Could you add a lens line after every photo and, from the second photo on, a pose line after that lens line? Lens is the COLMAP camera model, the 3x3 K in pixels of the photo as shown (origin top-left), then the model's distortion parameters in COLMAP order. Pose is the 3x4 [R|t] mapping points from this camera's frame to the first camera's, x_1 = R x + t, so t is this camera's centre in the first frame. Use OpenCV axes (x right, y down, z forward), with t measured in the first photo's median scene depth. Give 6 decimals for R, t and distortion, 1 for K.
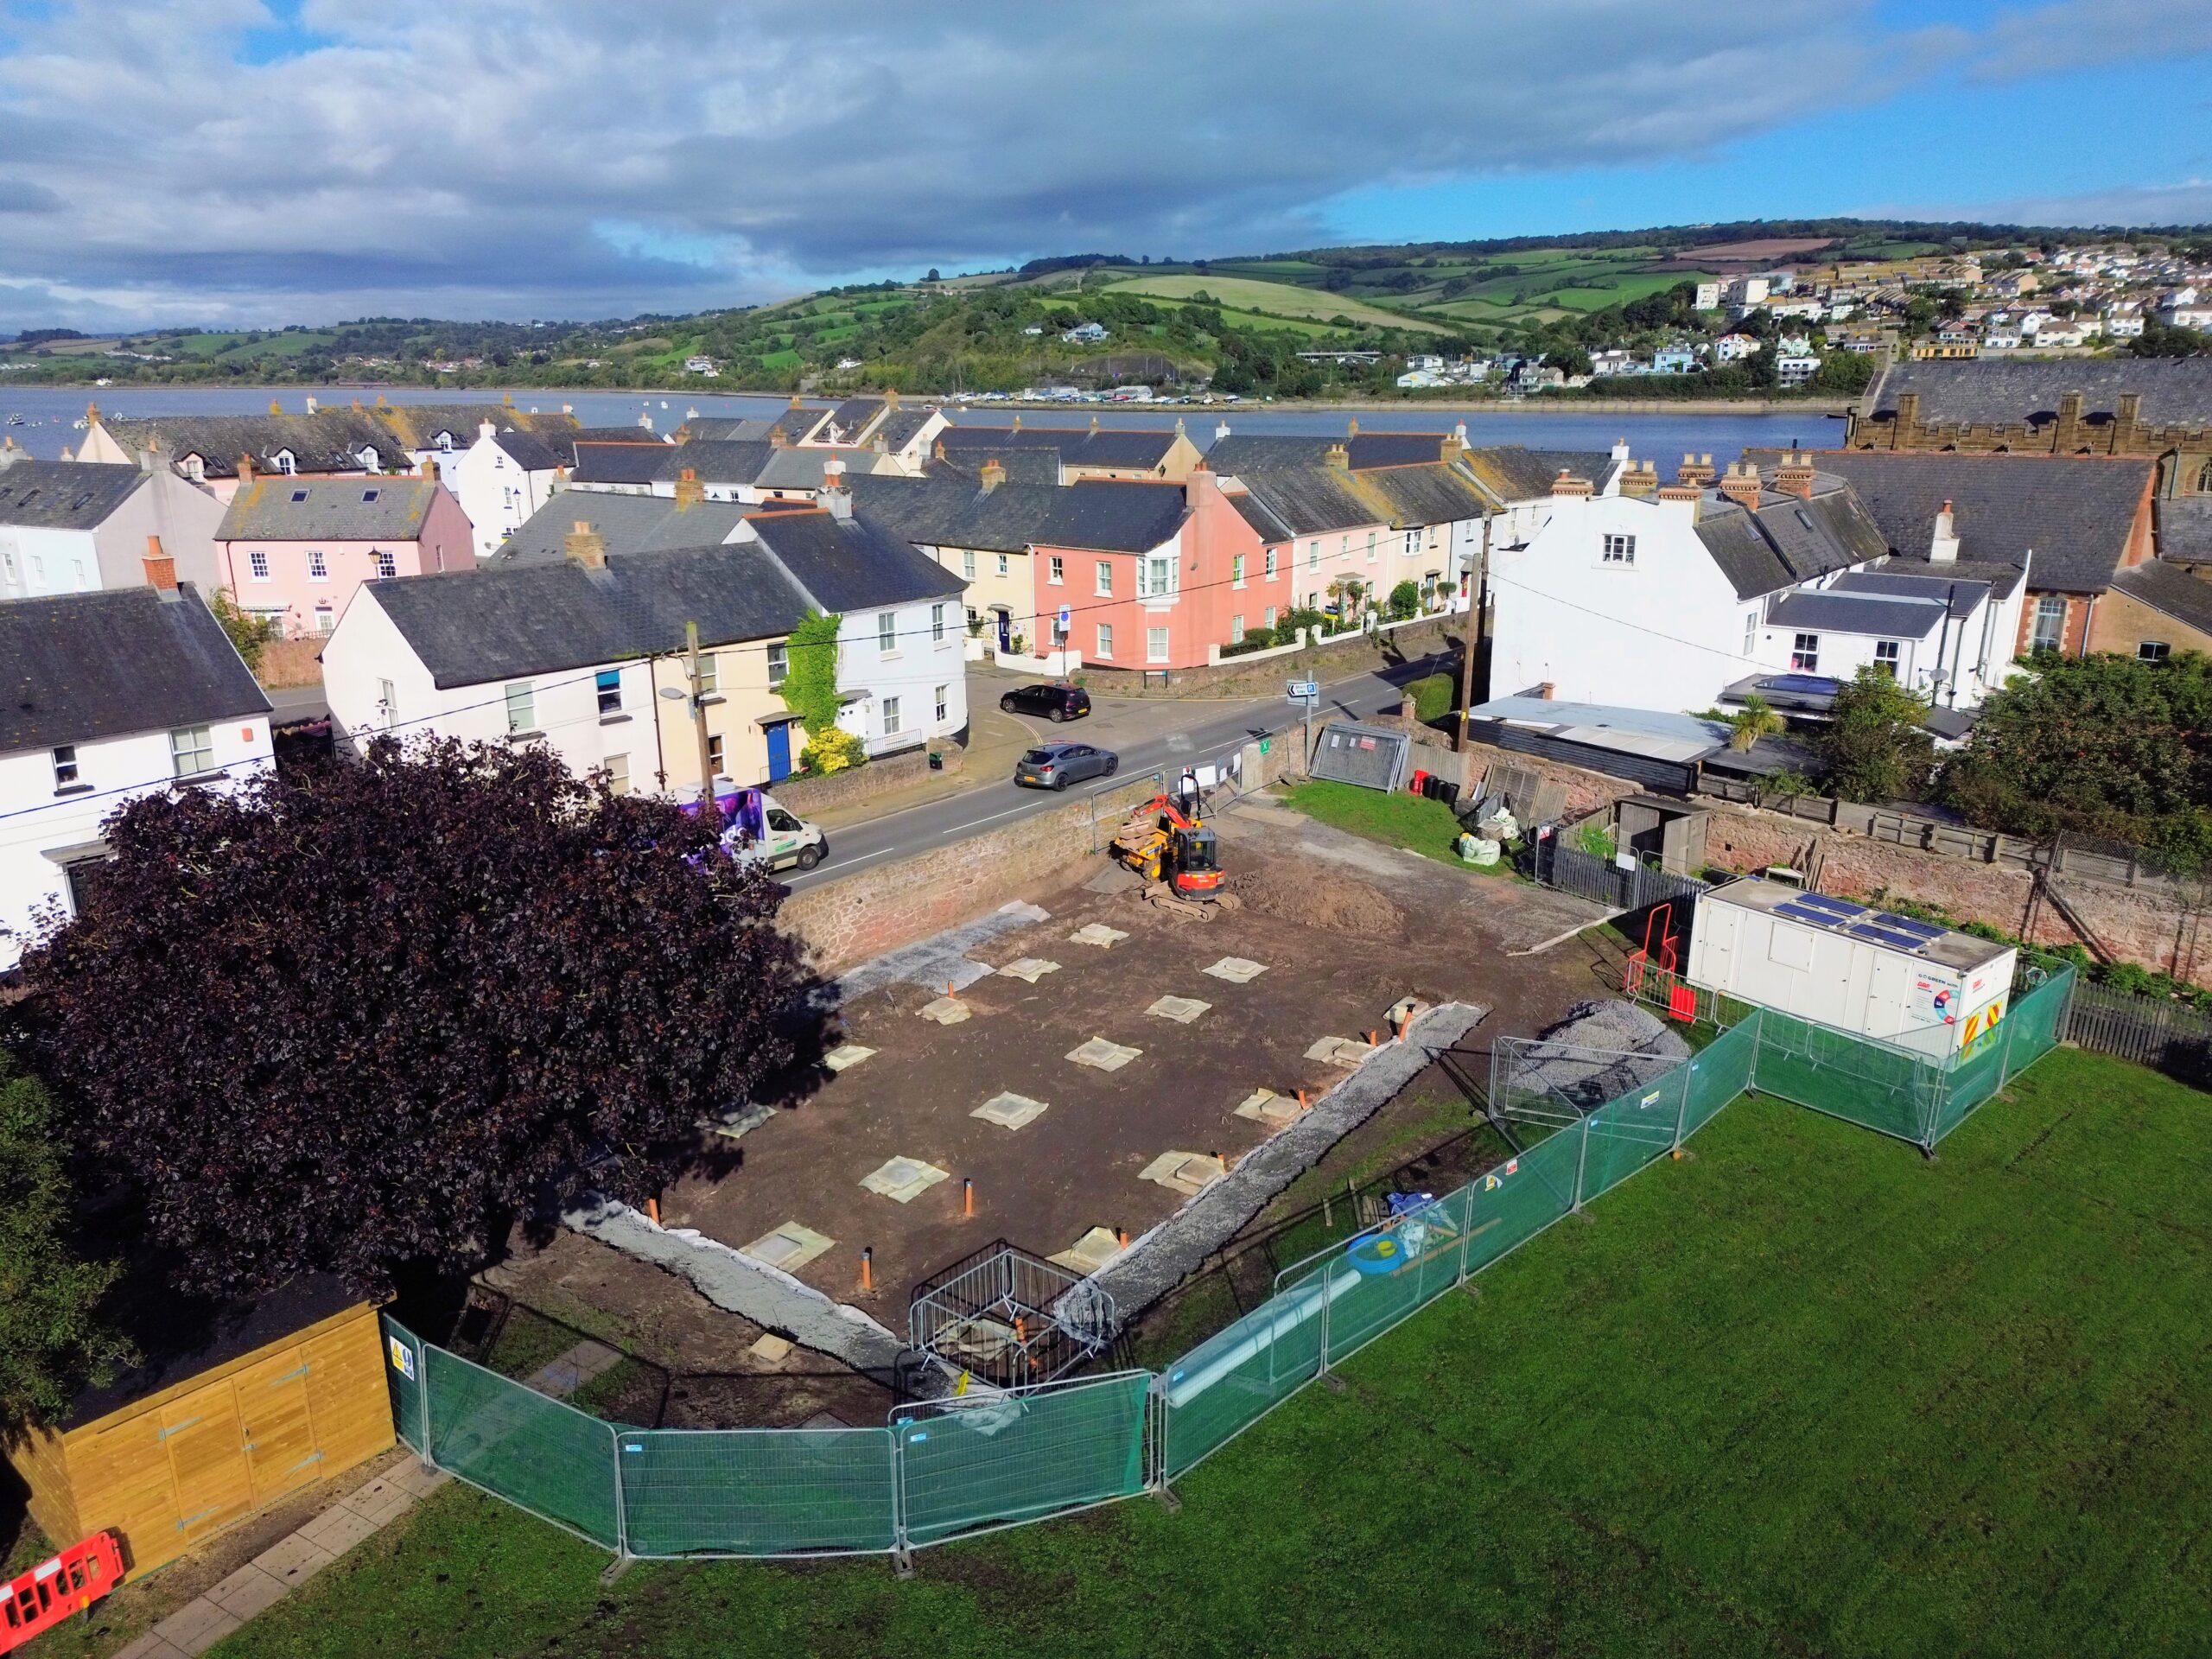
lens RADIAL K [[1528.9, 0, 1097.5], [0, 1528.9, 827.6], [0, 0, 1]] dist [0.067376, -0.070409]
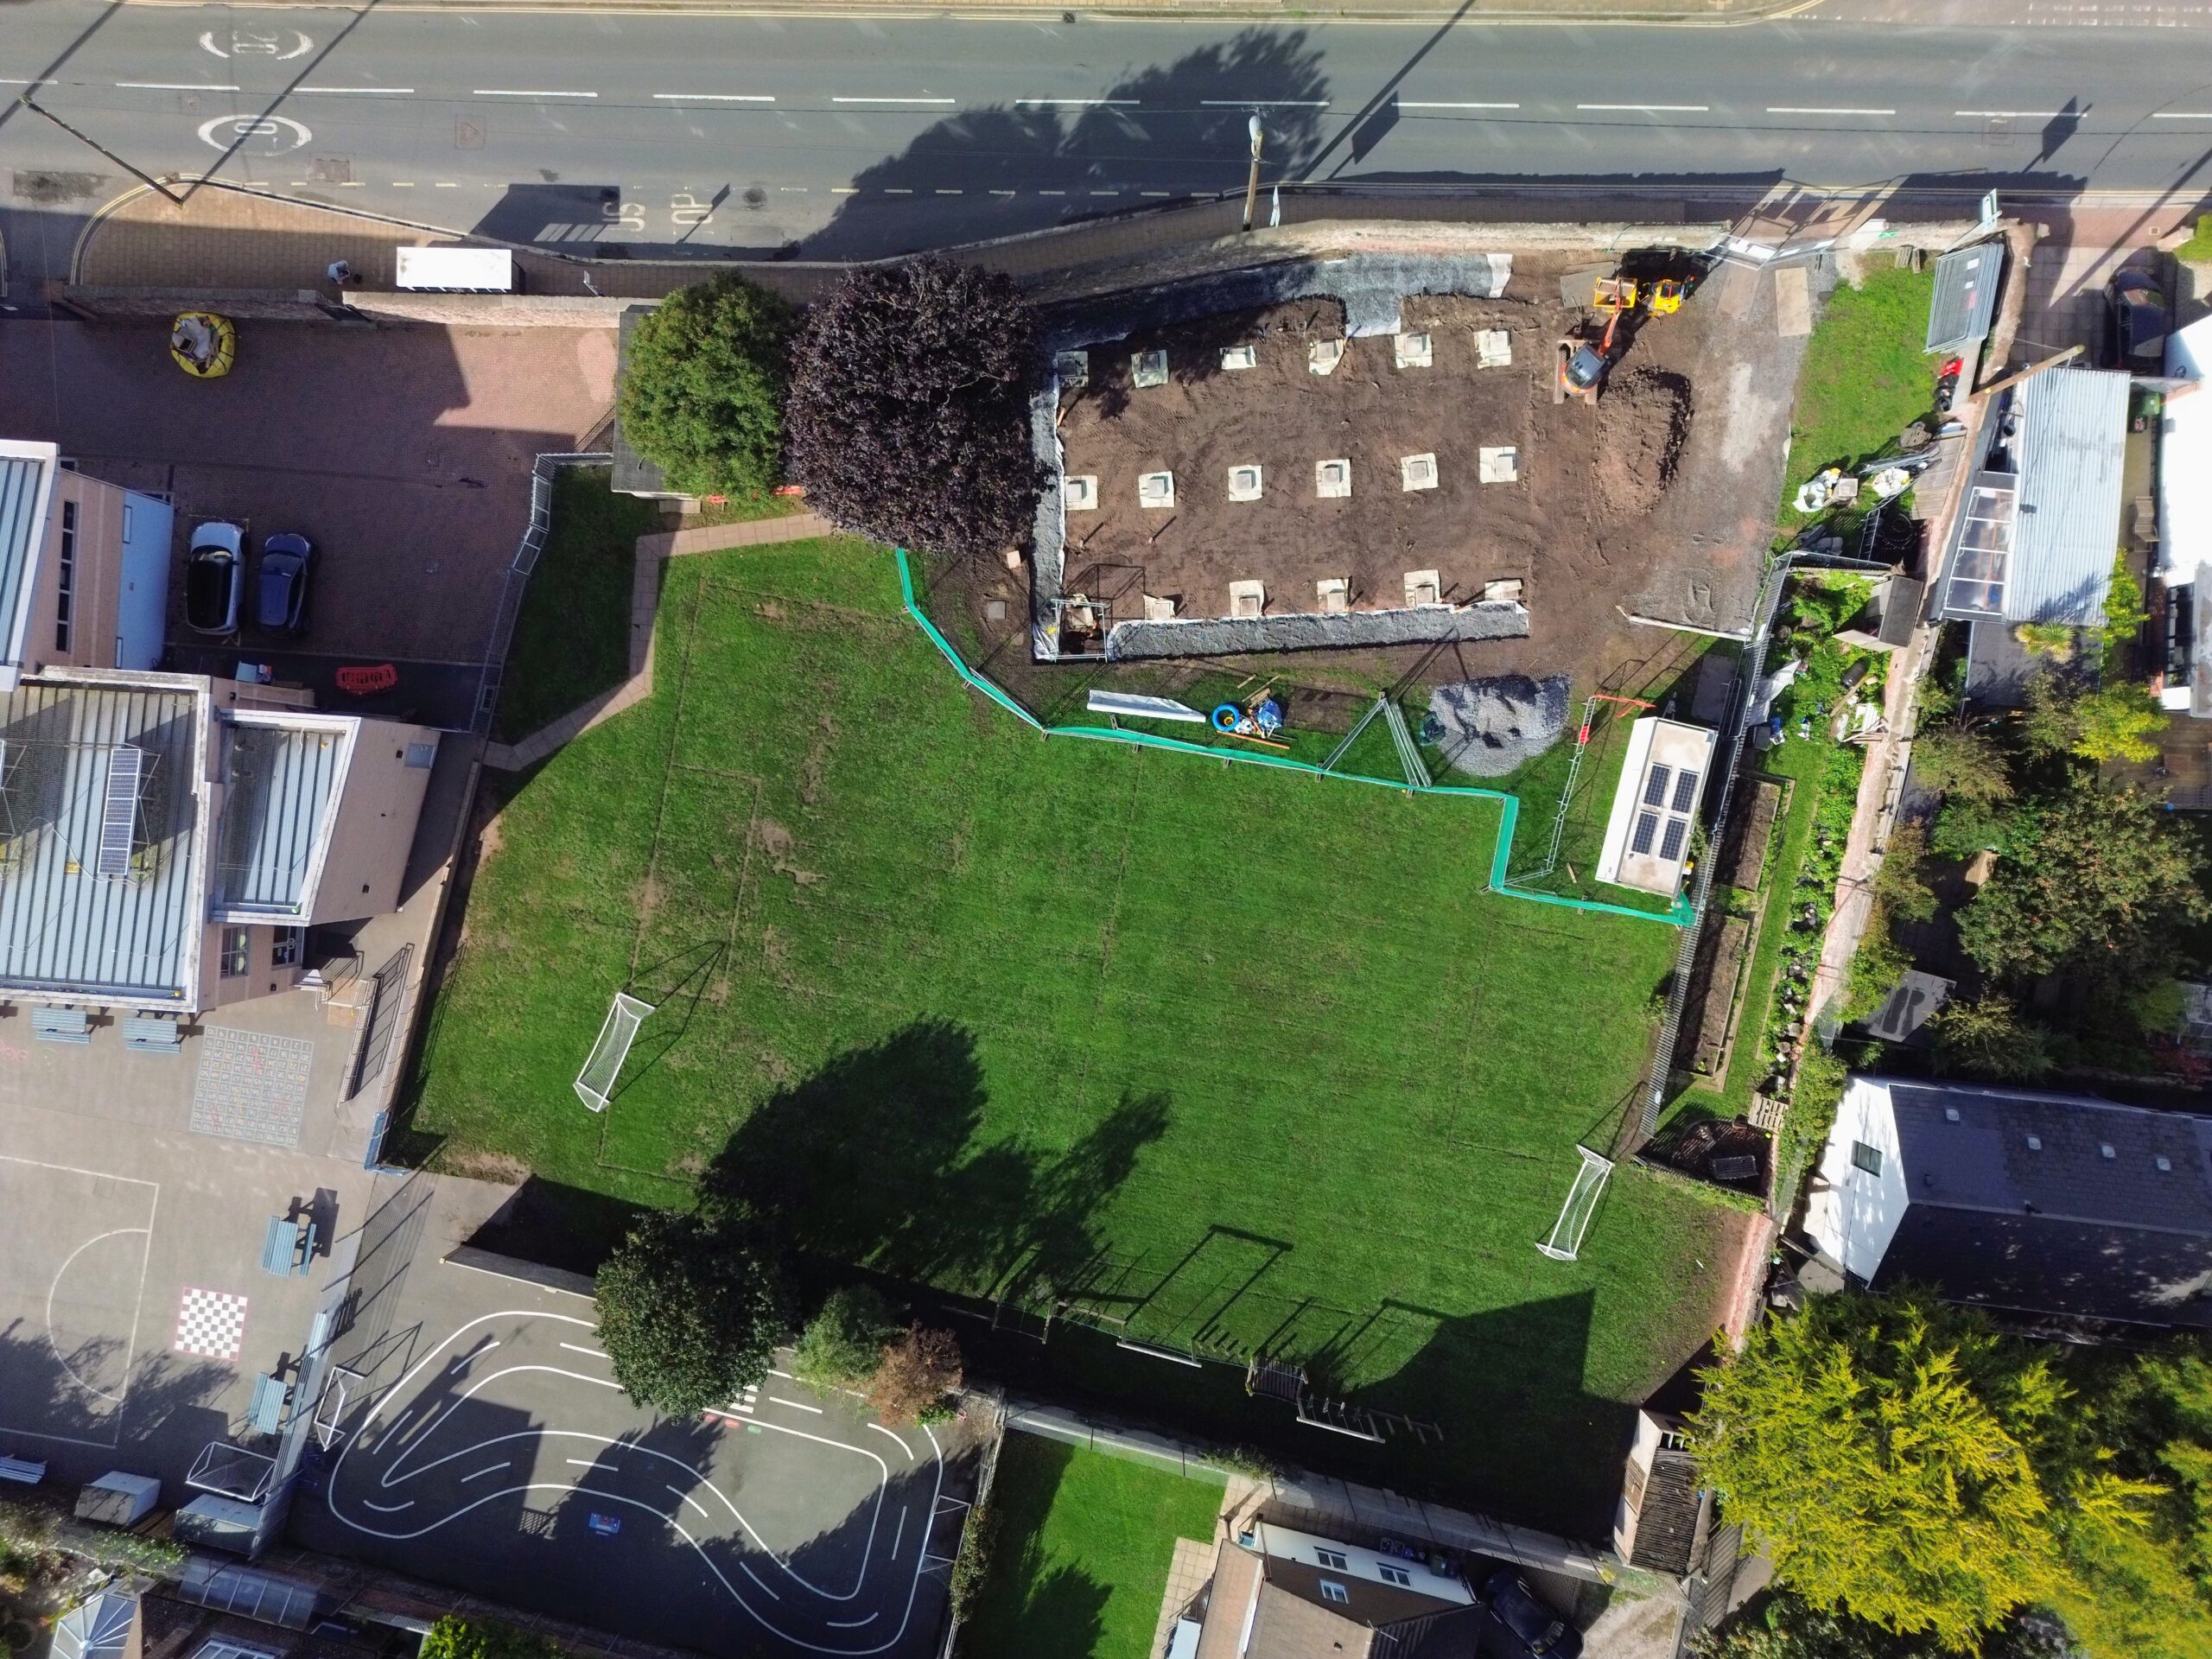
lens RADIAL K [[1528.9, 0, 1097.5], [0, 1528.9, 827.6], [0, 0, 1]] dist [0.067376, -0.070409]
pose [[0.623496, 0.781800, 0.006466, 0.092132], [-0.208750, 0.158499, 0.965040, -0.968563], [0.753443, -0.603048, 0.262024, 0.090941]]
